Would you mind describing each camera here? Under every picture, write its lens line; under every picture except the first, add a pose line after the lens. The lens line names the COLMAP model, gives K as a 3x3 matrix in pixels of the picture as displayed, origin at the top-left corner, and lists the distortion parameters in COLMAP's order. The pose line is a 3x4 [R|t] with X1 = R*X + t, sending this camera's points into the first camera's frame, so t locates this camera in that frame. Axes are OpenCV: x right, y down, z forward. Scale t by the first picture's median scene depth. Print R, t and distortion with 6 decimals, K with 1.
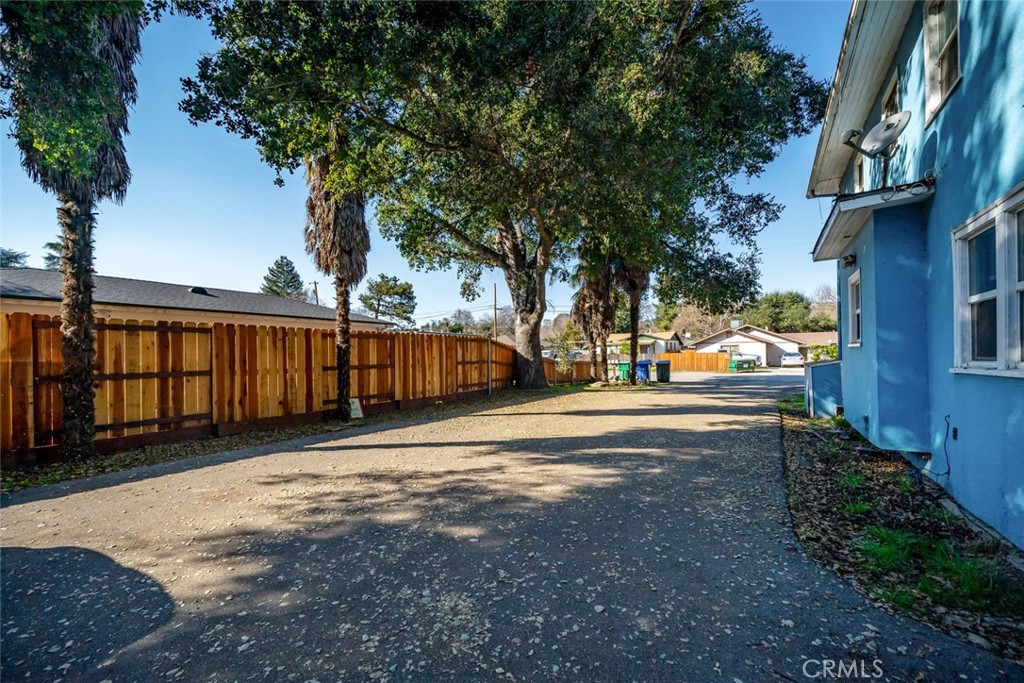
lens RADIAL K [[405.6, 0, 494.5], [0, 405.6, 350.9], [0, 0, 1]] dist [-0.000295, -0.000101]
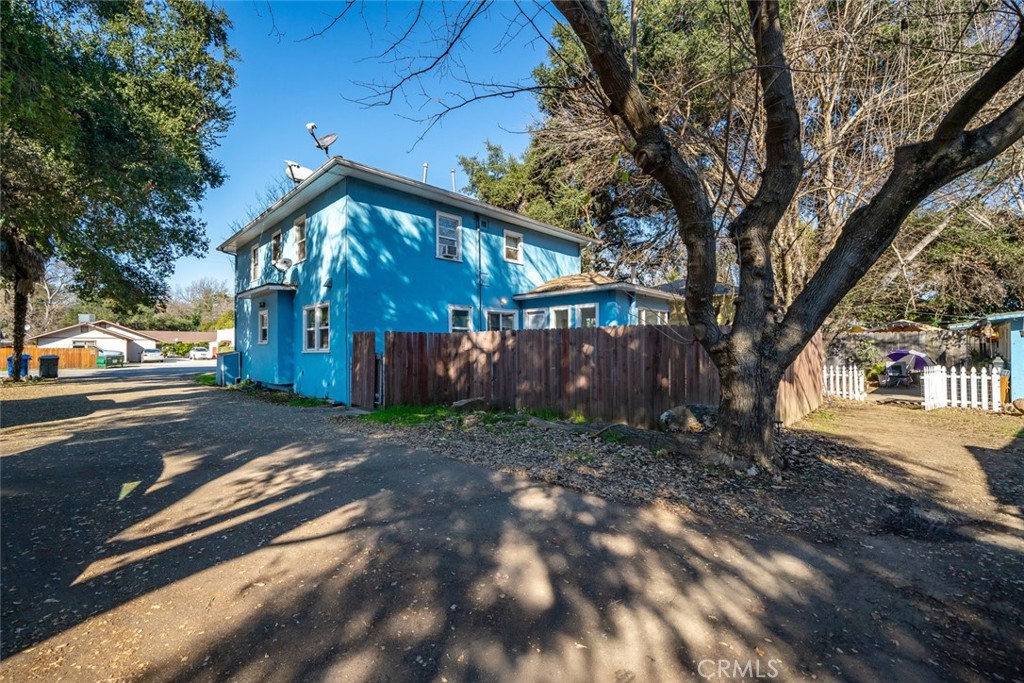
lens RADIAL K [[405.6, 0, 494.5], [0, 405.6, 350.9], [0, 0, 1]] dist [-0.000295, -0.000101]
pose [[0.180729, 0.002726, 0.983529, -0.177519], [-0.007727, 0.999969, -0.001352, 0.003398], [-0.983503, -0.007355, 0.180744, -0.107812]]
